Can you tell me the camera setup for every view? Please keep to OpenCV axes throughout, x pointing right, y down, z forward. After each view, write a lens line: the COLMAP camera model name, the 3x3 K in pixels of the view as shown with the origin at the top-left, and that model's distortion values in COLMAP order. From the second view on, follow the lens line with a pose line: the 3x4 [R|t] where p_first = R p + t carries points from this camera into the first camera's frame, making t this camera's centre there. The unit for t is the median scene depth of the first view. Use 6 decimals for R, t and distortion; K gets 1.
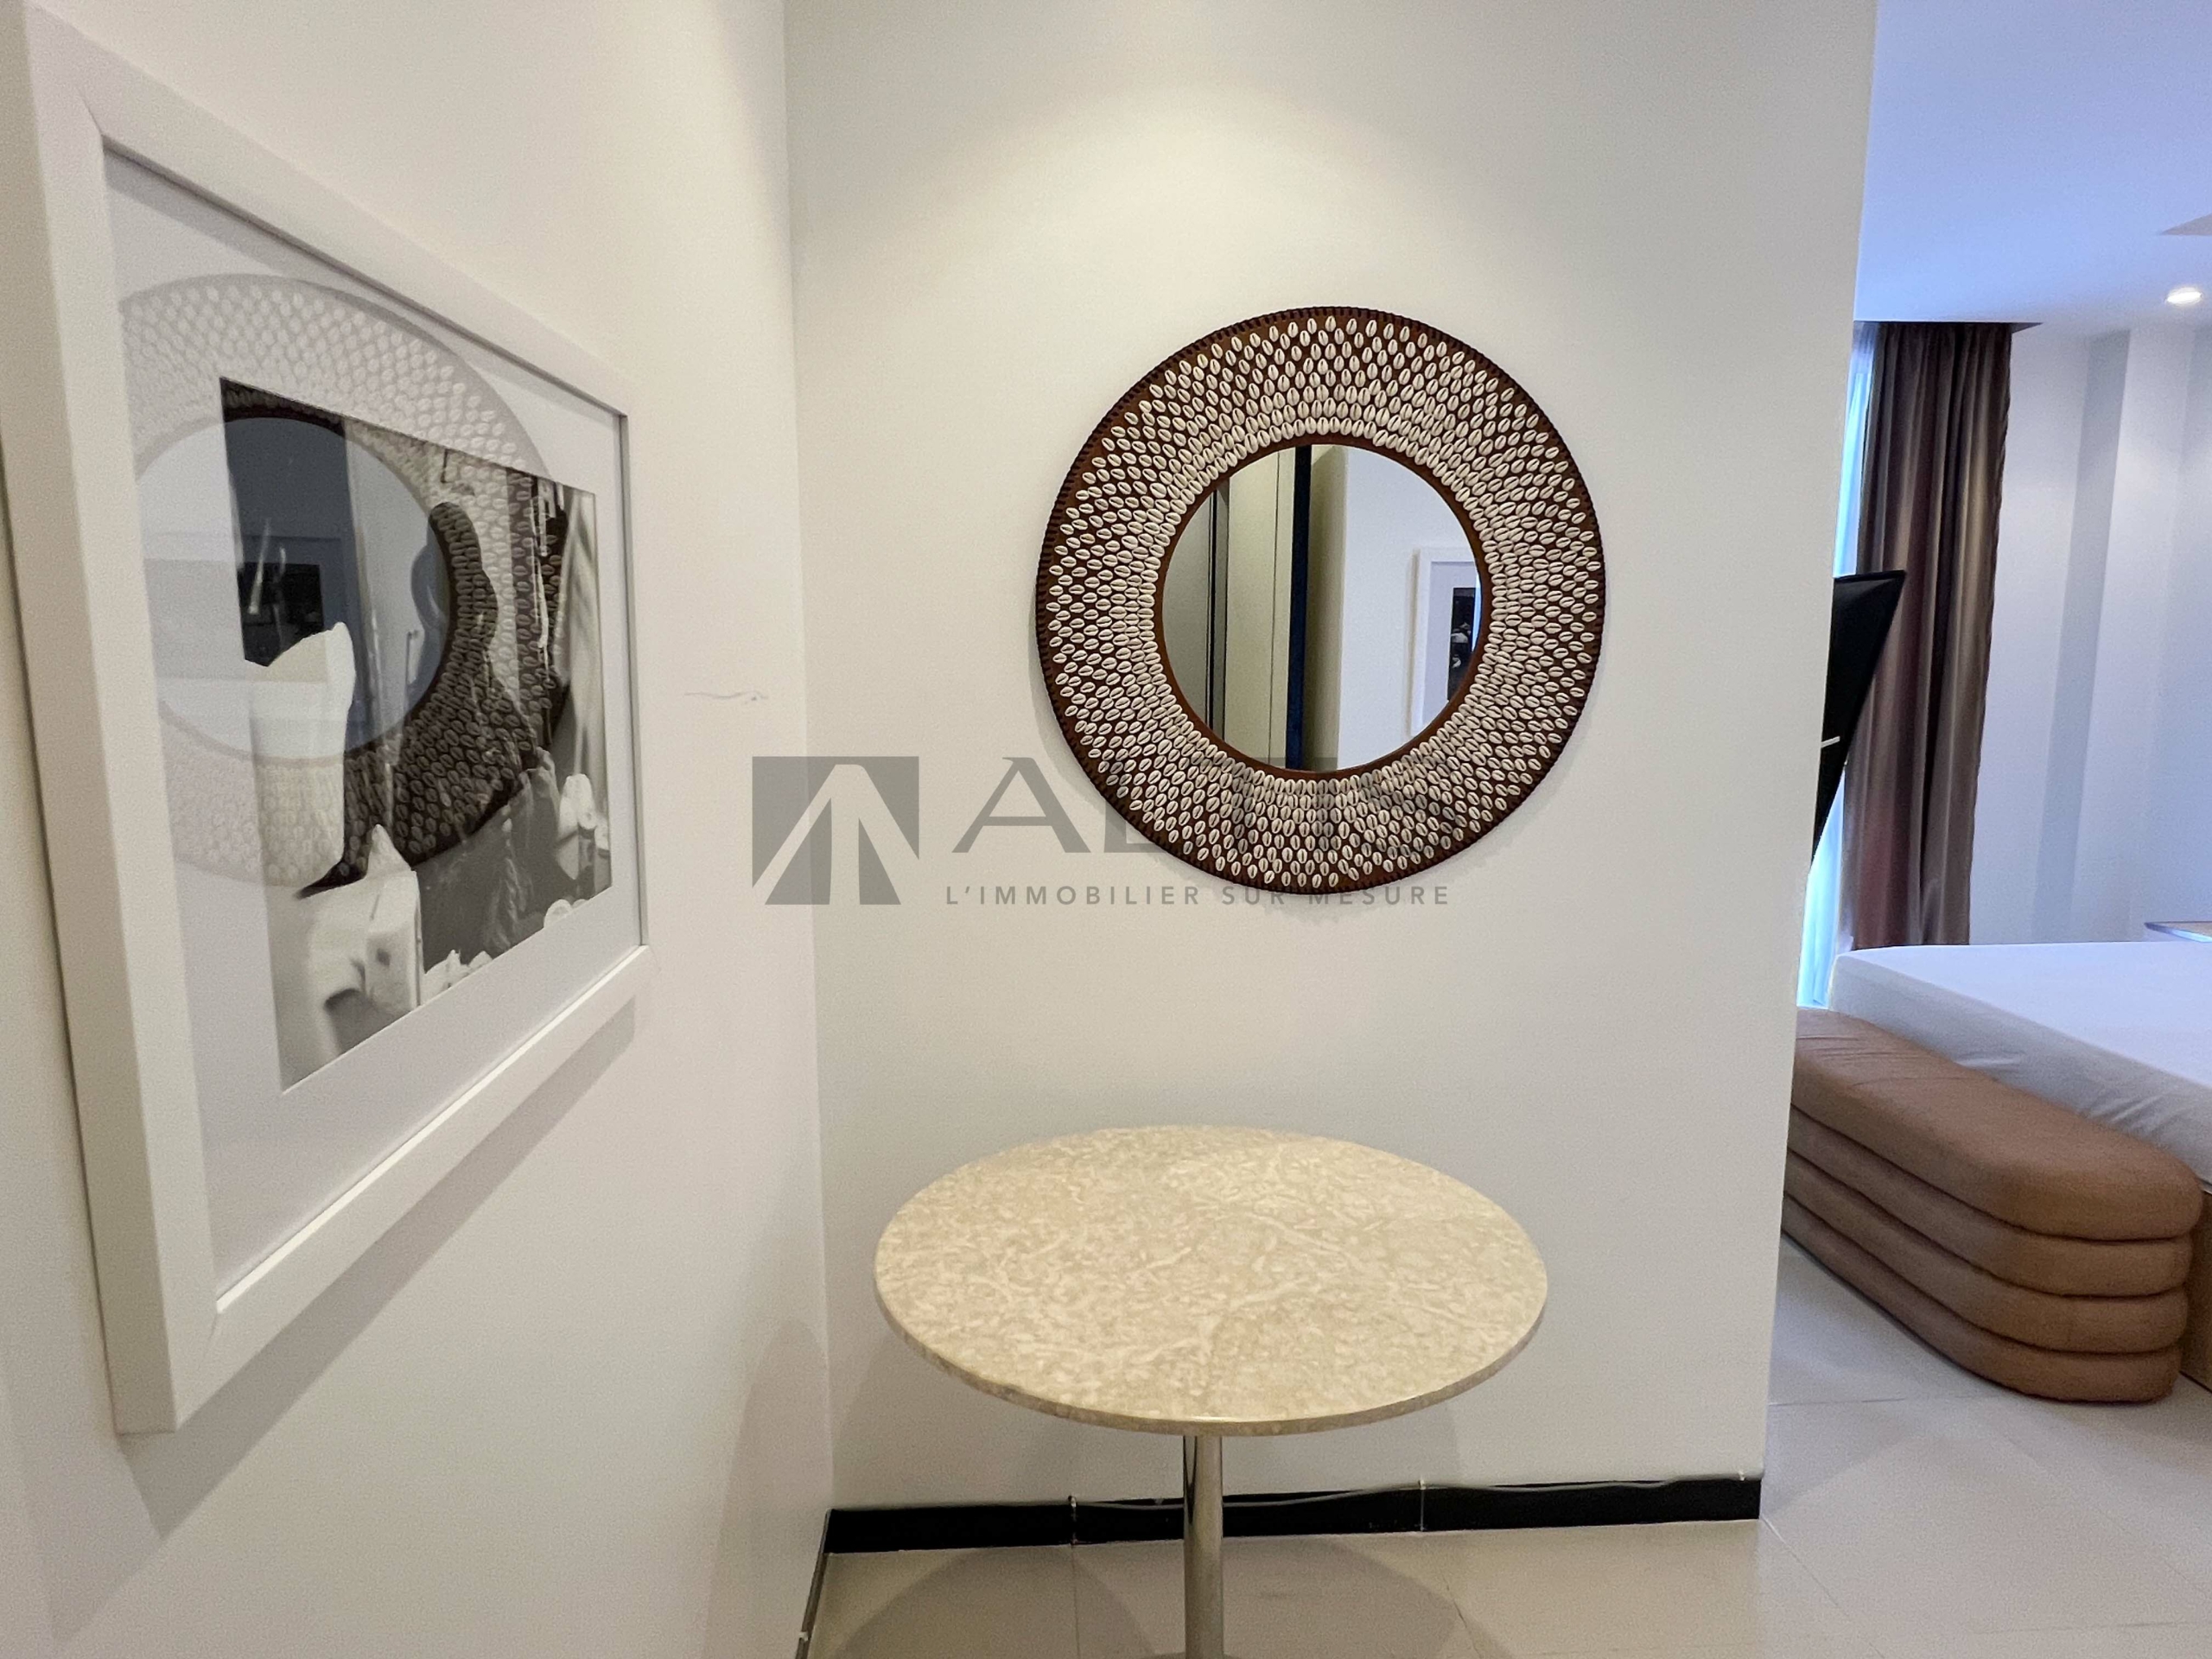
lens RADIAL K [[1233.0, 0, 1094.7], [0, 1233.0, 835.5], [0, 0, 1]] dist [0.000088, -0.000339]
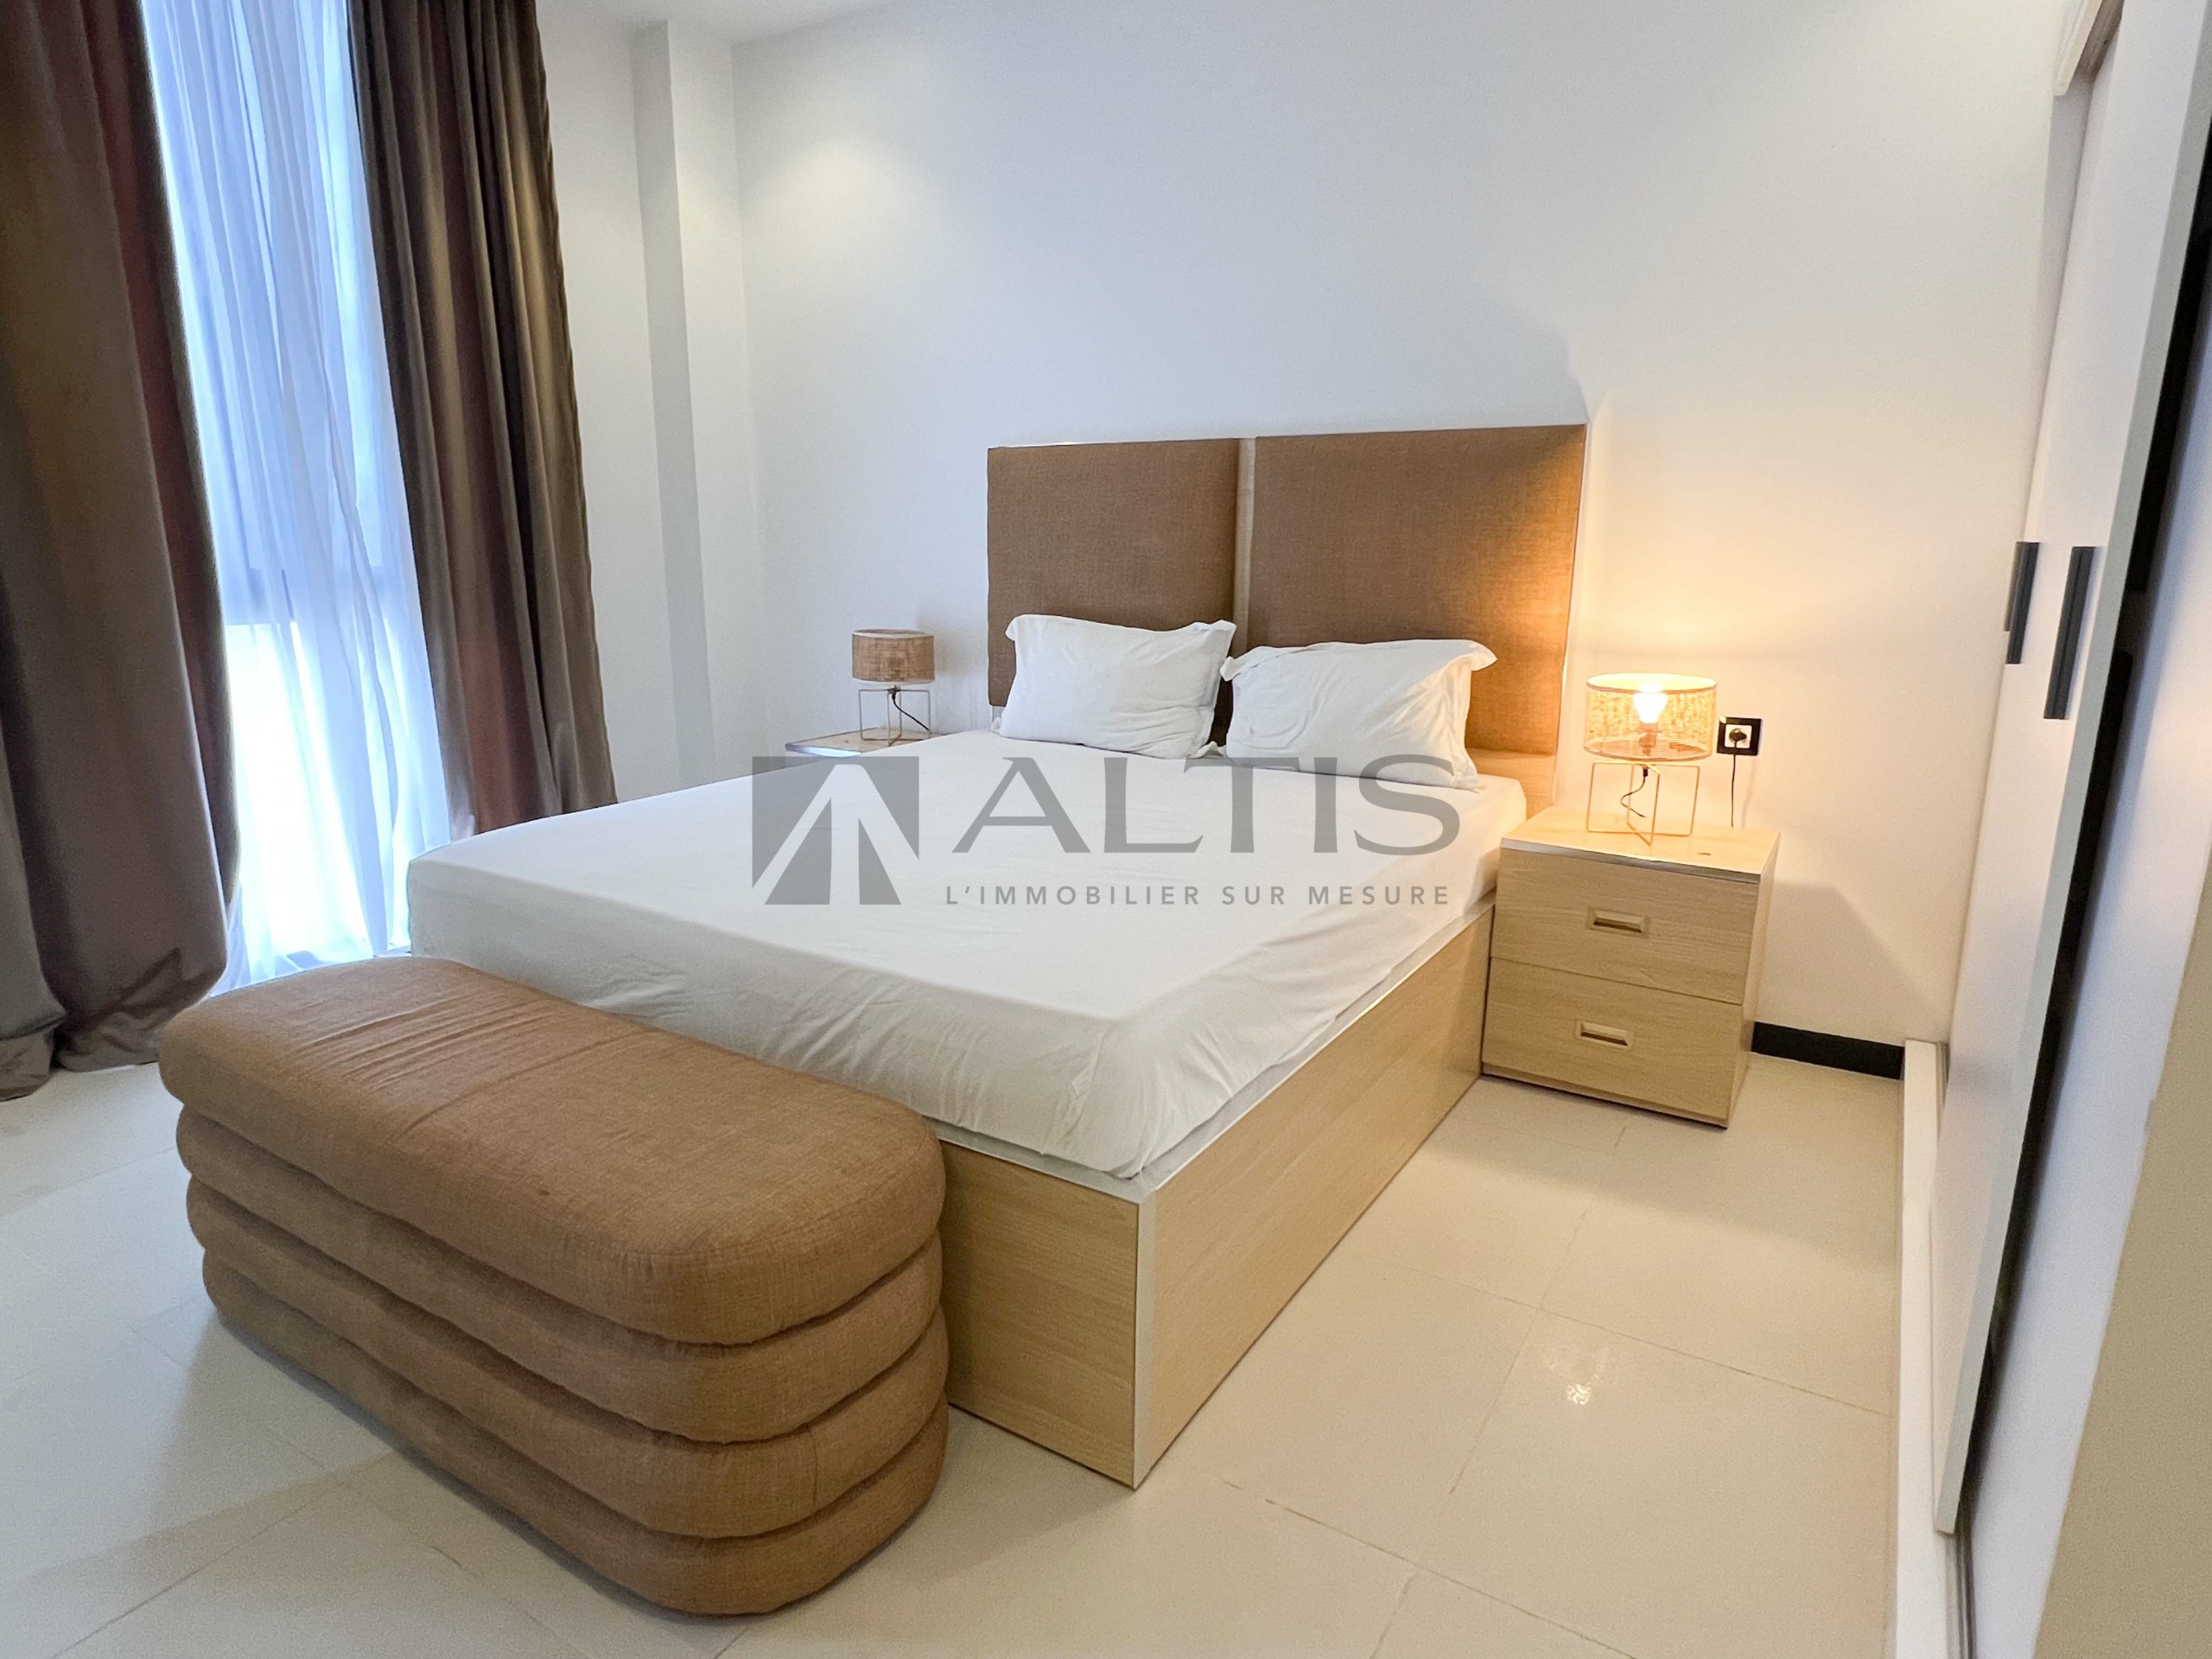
lens RADIAL K [[1233.0, 0, 1100.3], [0, 1233.0, 838.1], [0, 0, 1]] dist [0.000088, -0.000339]
pose [[0.557137, -0.181289, 0.810390, 0.381762], [0.101142, 0.983428, 0.150464, 0.037662], [-0.824238, -0.001865, 0.566240, 0.475570]]
